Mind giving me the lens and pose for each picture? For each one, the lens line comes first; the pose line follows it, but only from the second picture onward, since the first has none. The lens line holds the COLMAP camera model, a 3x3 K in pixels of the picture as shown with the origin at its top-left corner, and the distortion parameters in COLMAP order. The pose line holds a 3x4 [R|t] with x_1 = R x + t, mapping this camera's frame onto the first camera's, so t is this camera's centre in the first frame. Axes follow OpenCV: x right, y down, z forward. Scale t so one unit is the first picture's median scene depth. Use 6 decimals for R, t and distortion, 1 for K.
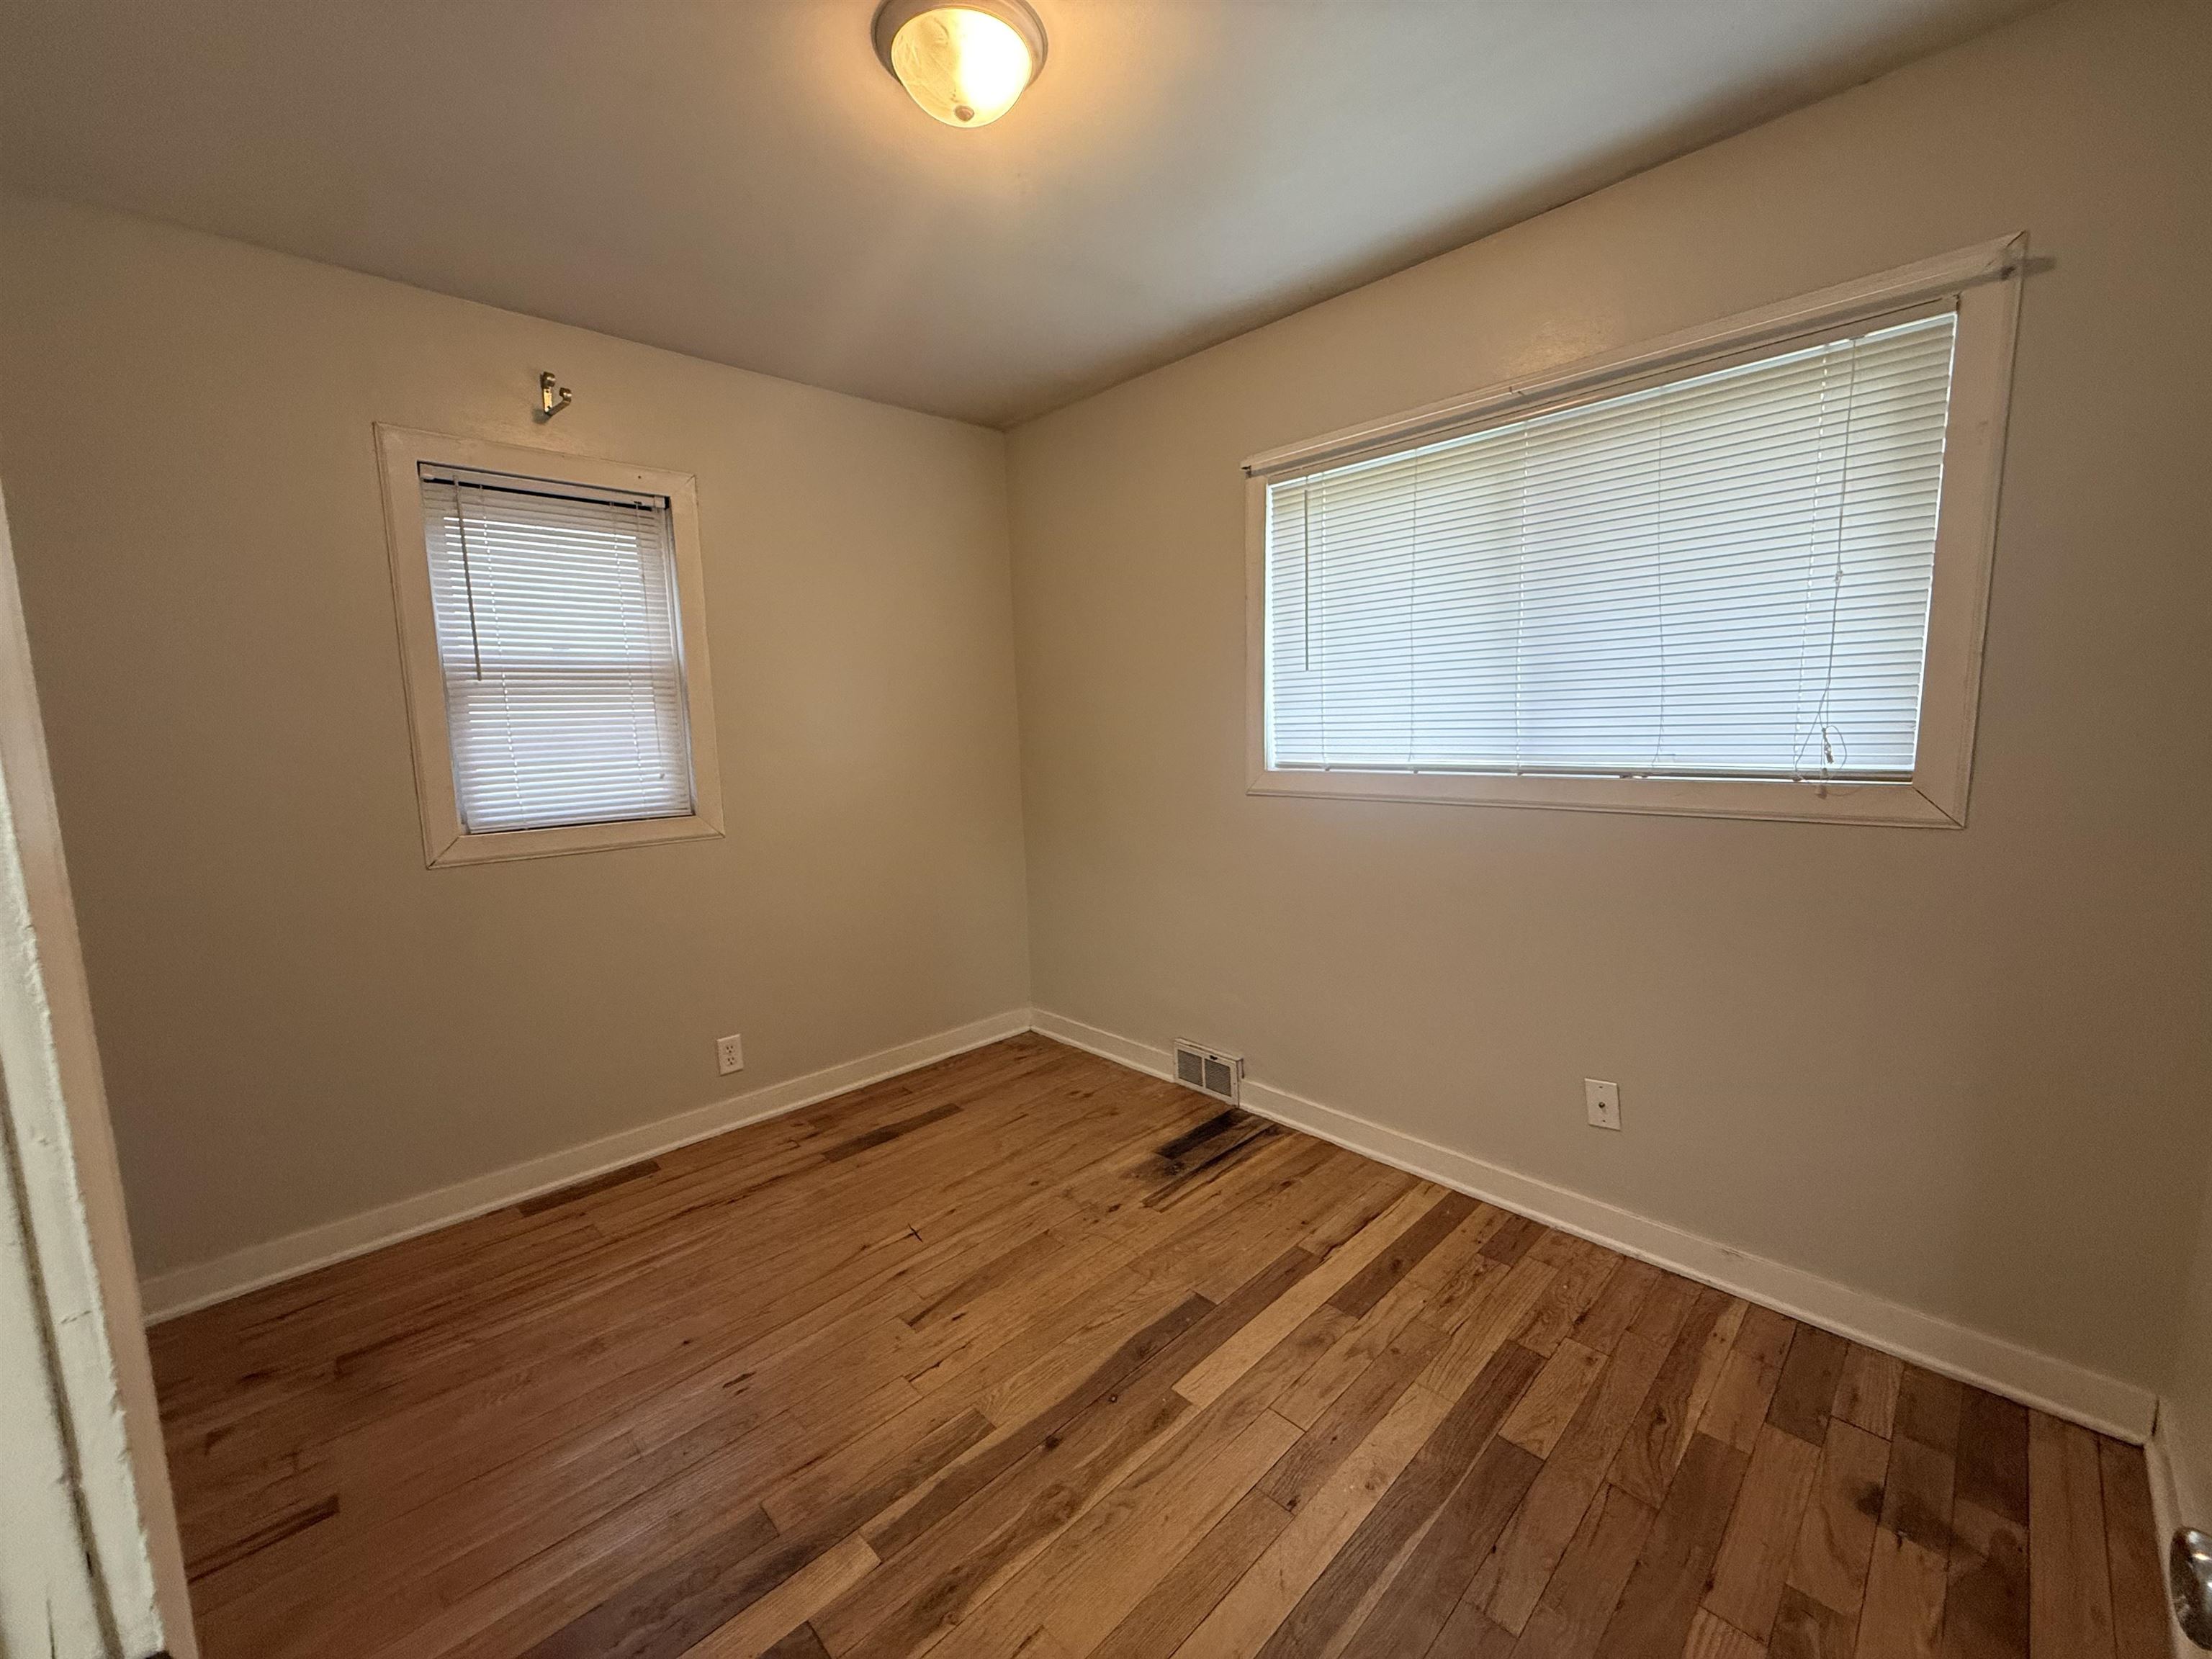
lens RADIAL K [[879.7, 0, 1100.4], [0, 879.7, 830.7], [0, 0, 1]] dist [-0.000342, -0.000495]
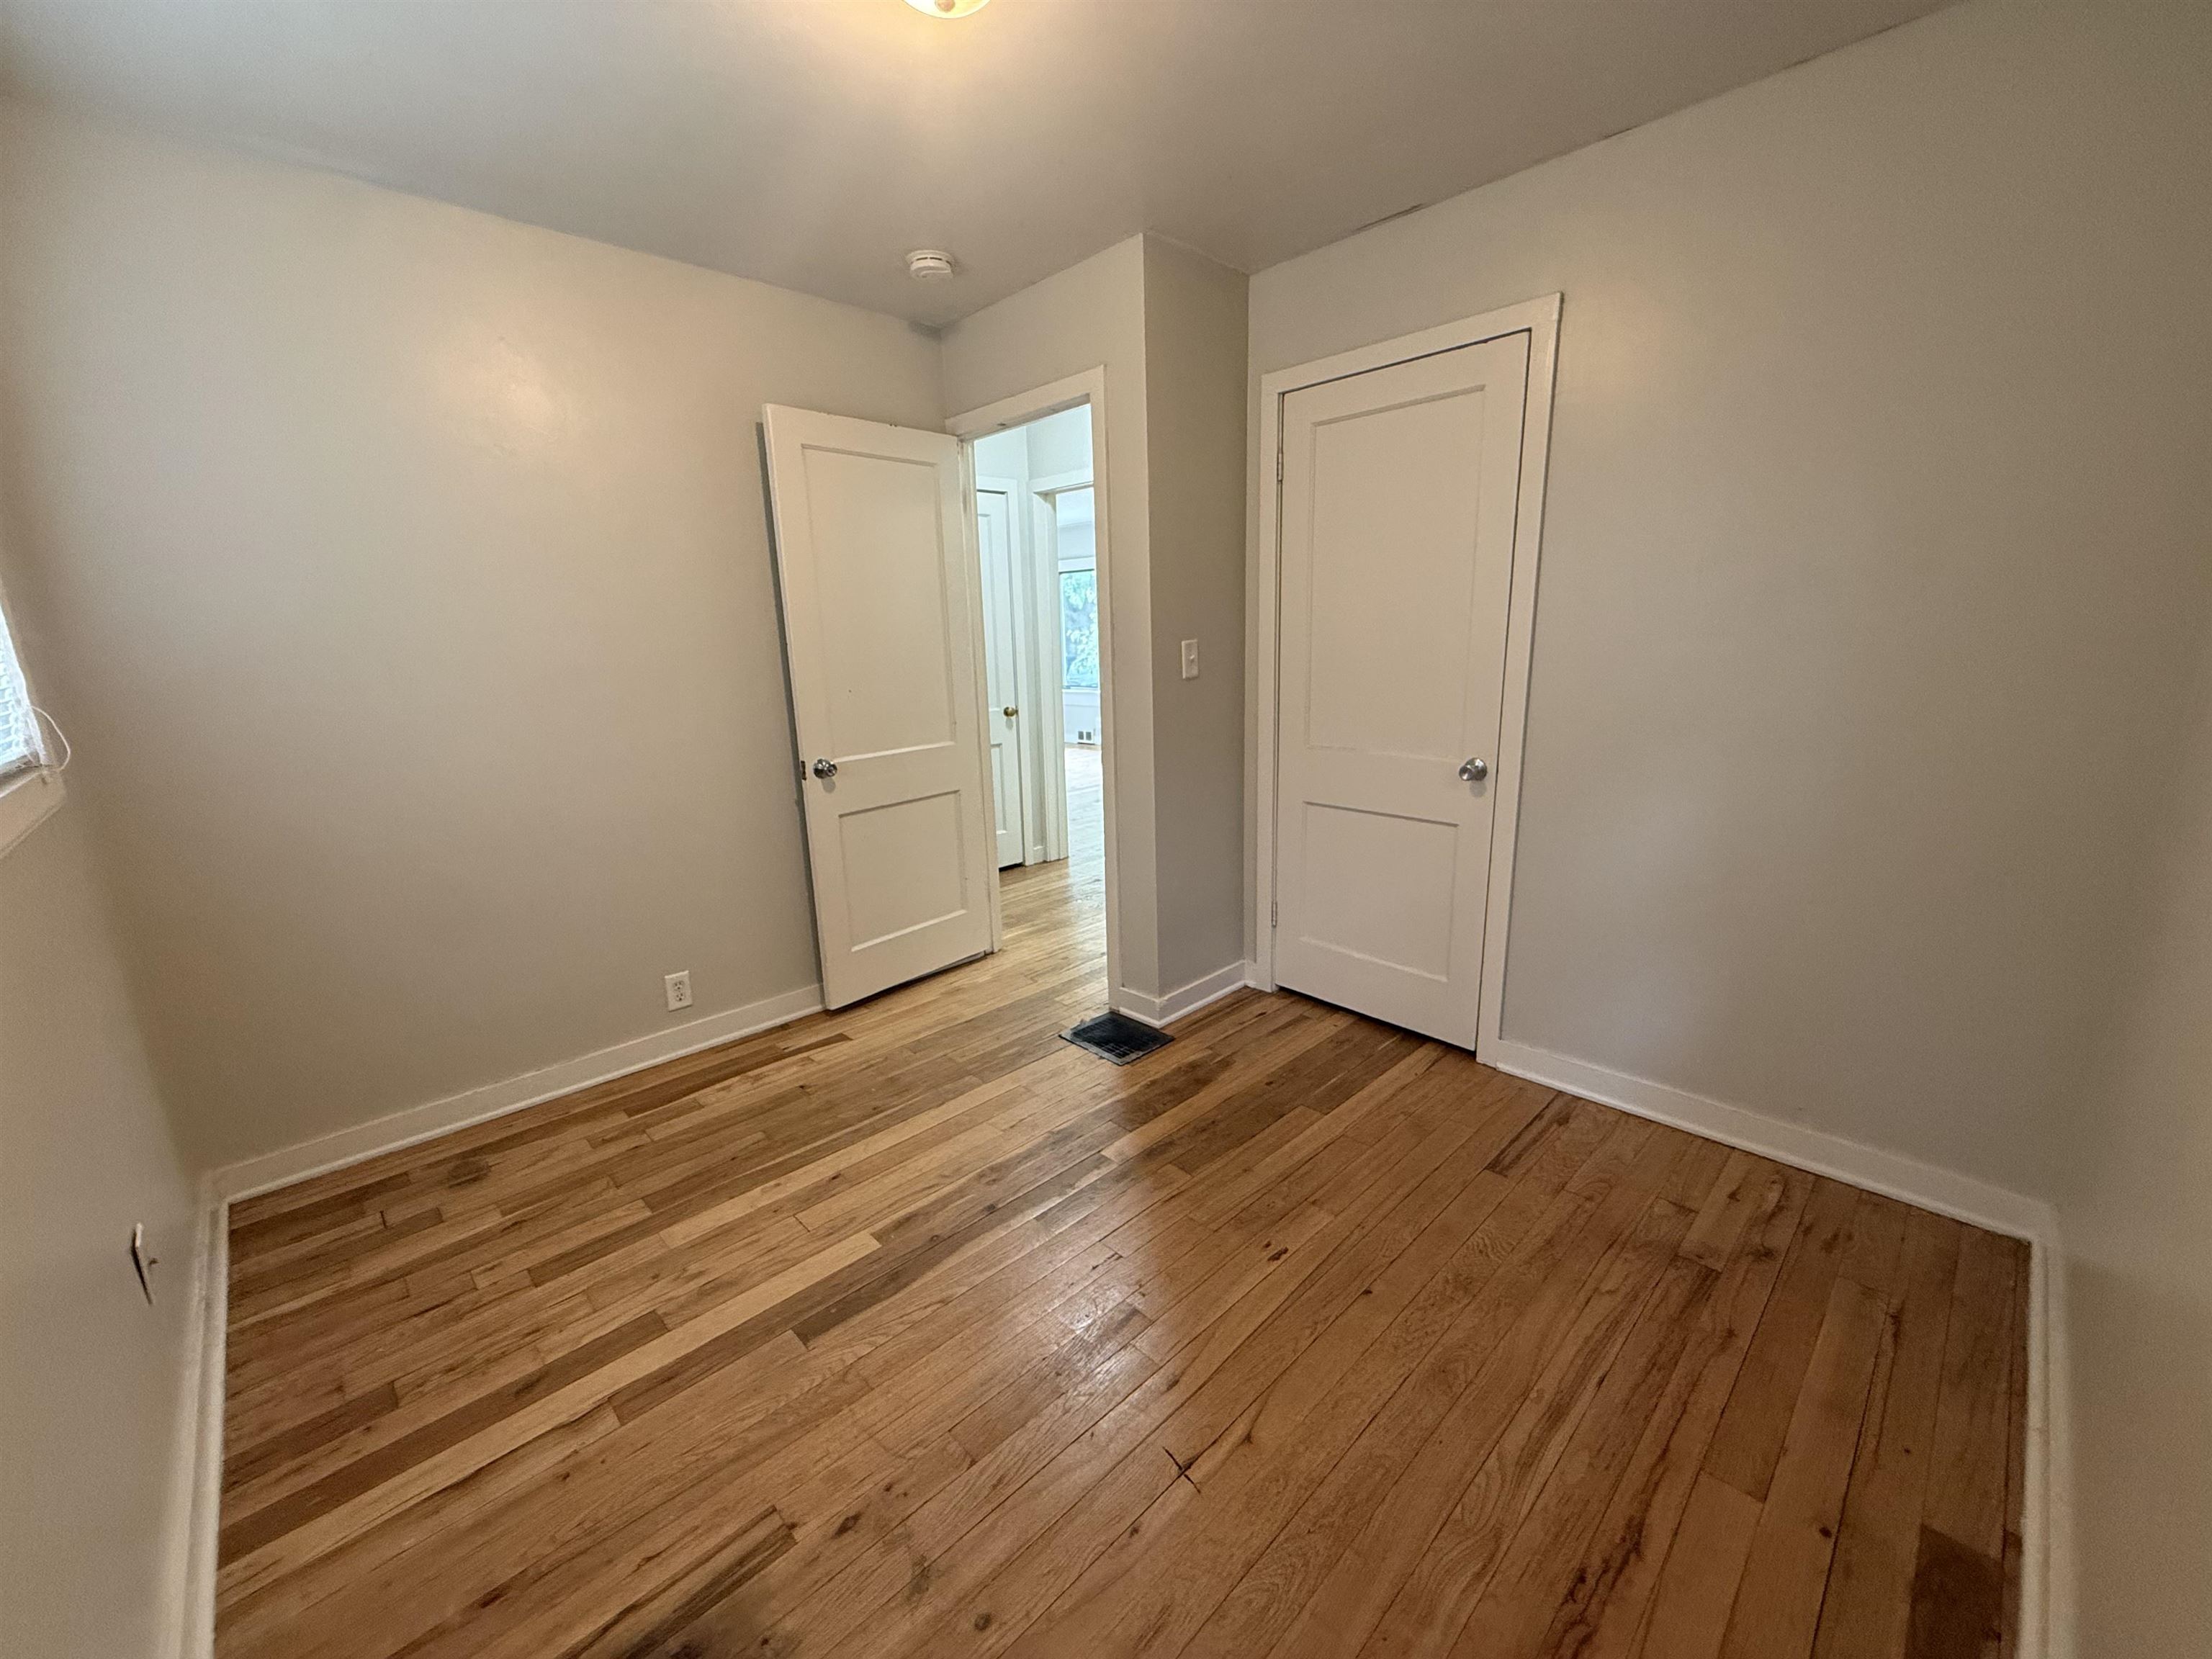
lens RADIAL K [[879.7, 0, 1100.4], [0, 879.7, 830.7], [0, 0, 1]] dist [-0.000342, -0.000495]
pose [[-0.998421, 0.054987, 0.011474, -0.207074], [0.055578, 0.937443, 0.343675, -0.208649], [0.008142, 0.343770, -0.939019, 1.597033]]
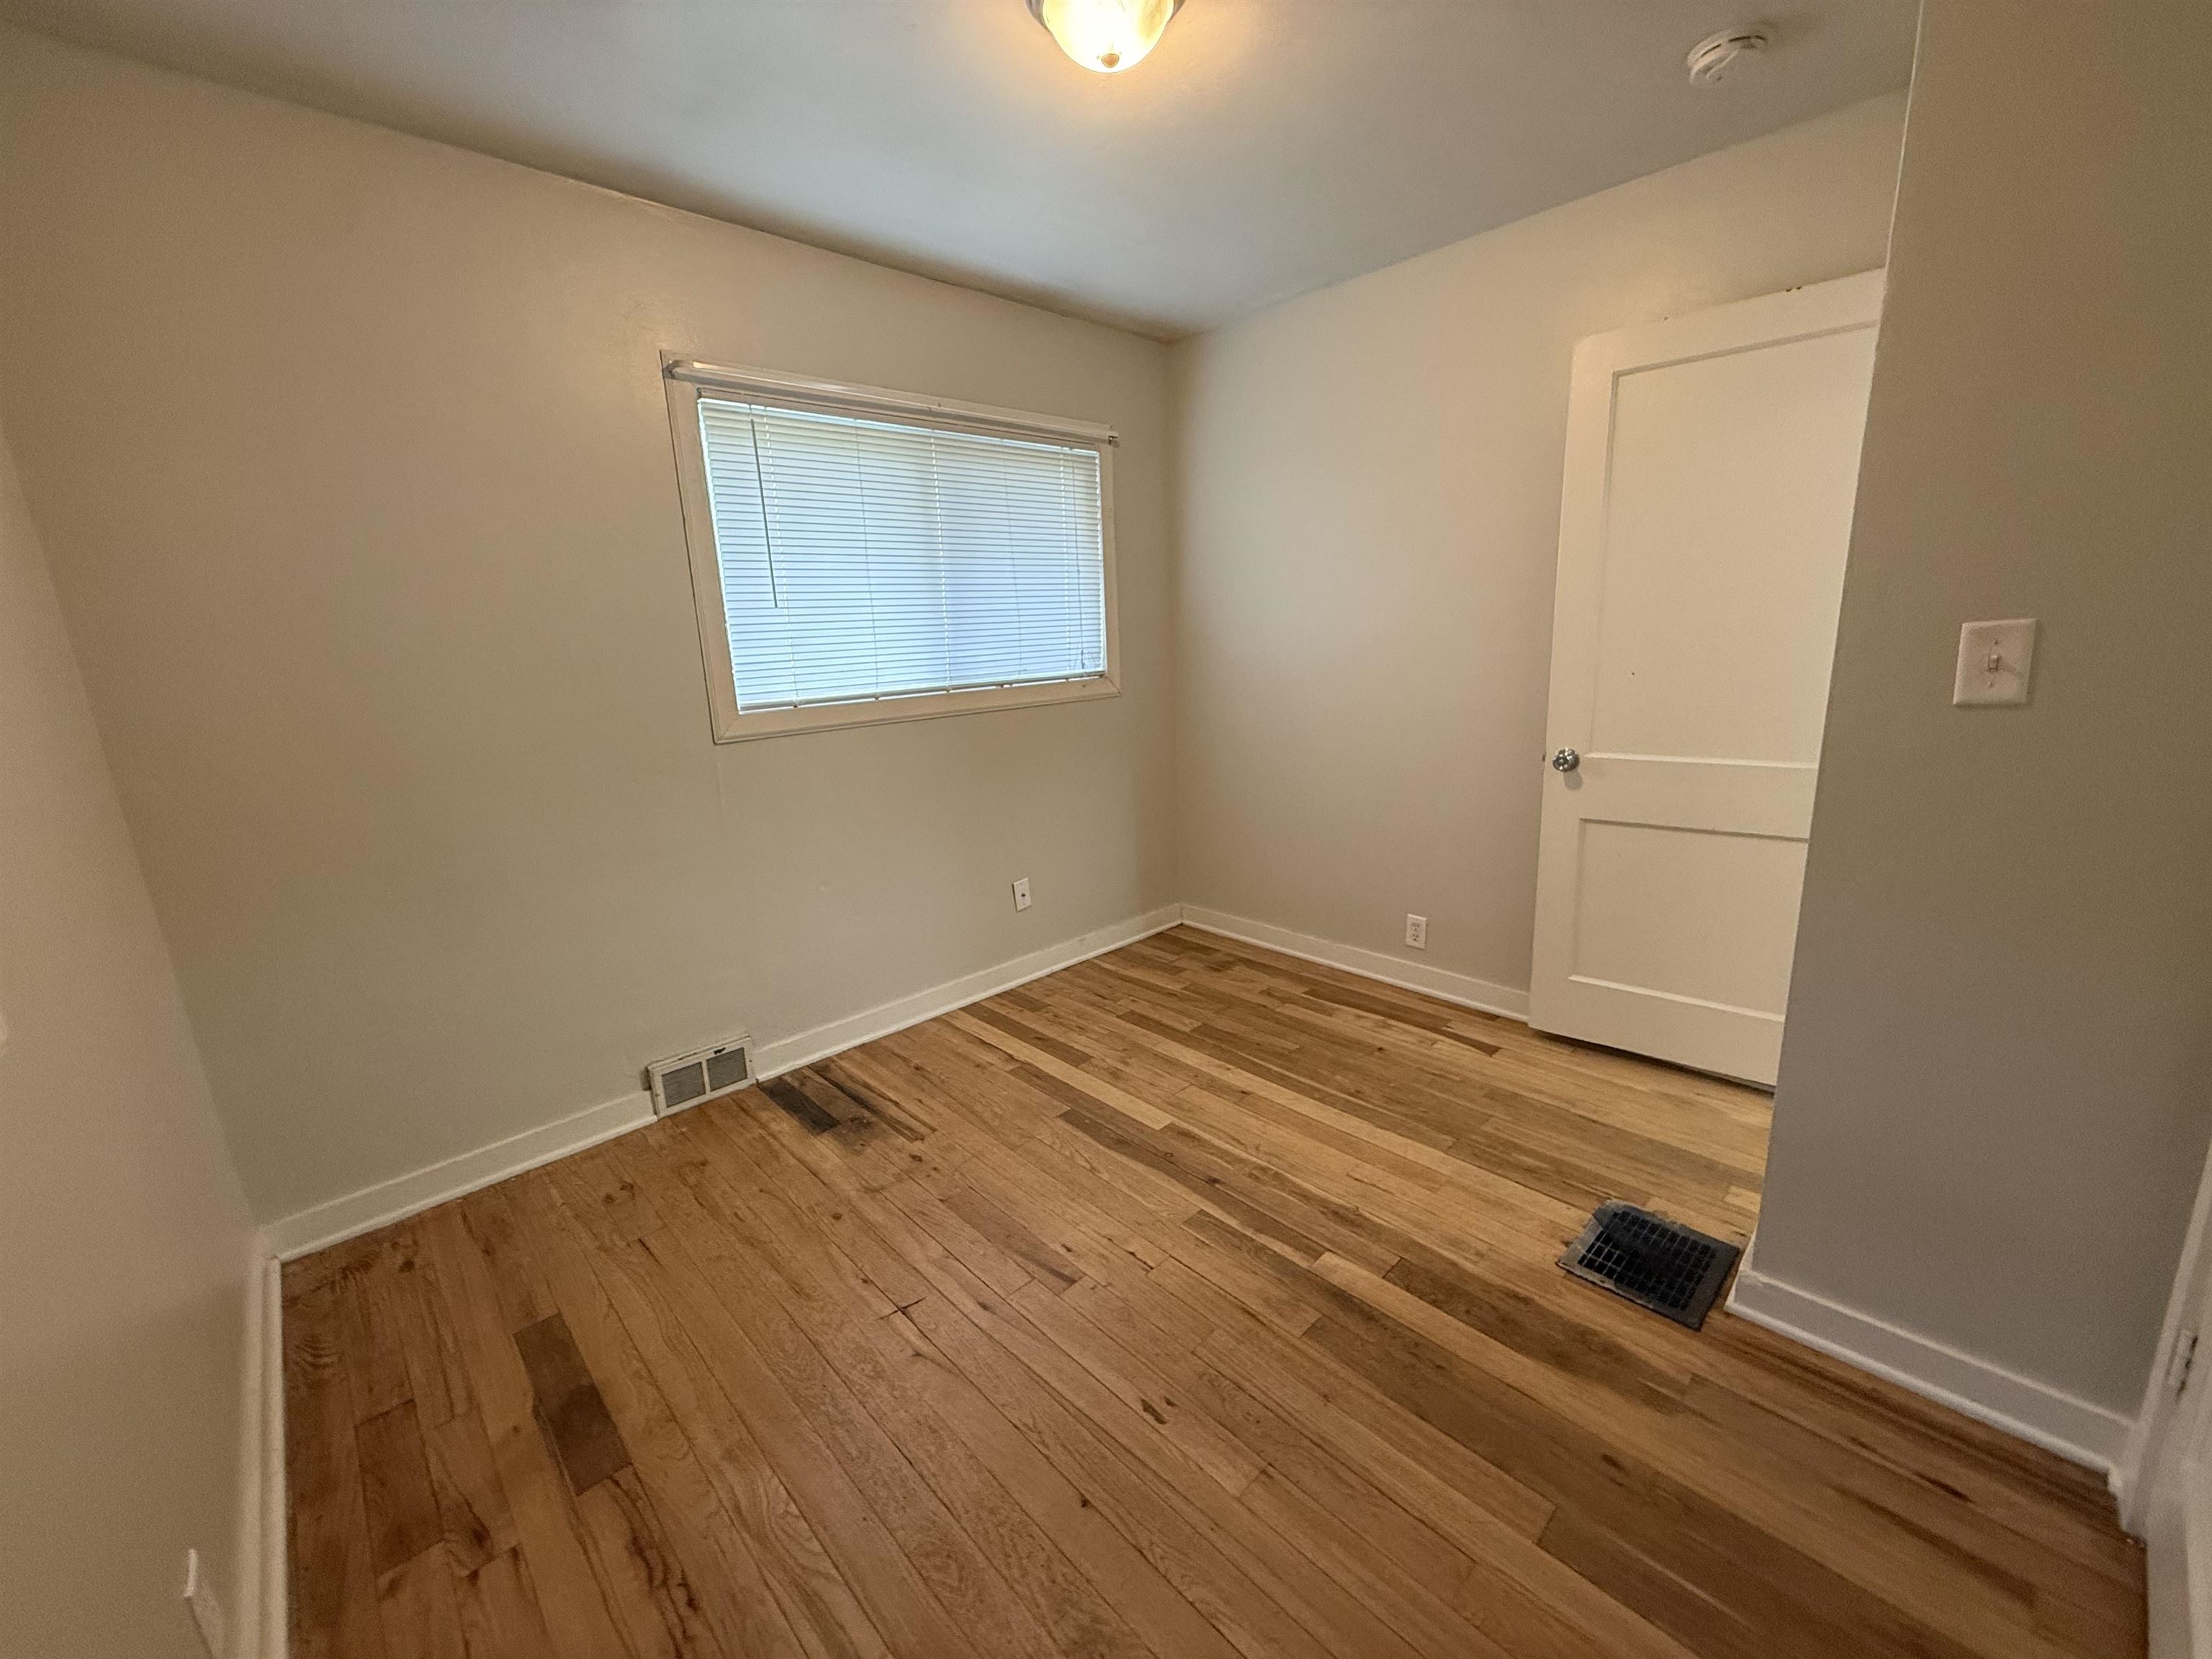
lens RADIAL K [[879.7, 0, 1100.4], [0, 879.7, 830.7], [0, 0, 1]] dist [-0.000342, -0.000495]
pose [[0.009343, -0.198600, 0.980036, -1.000147], [0.167955, 0.966467, 0.194249, -0.088635], [-0.985750, 0.162787, 0.042386, 0.806620]]
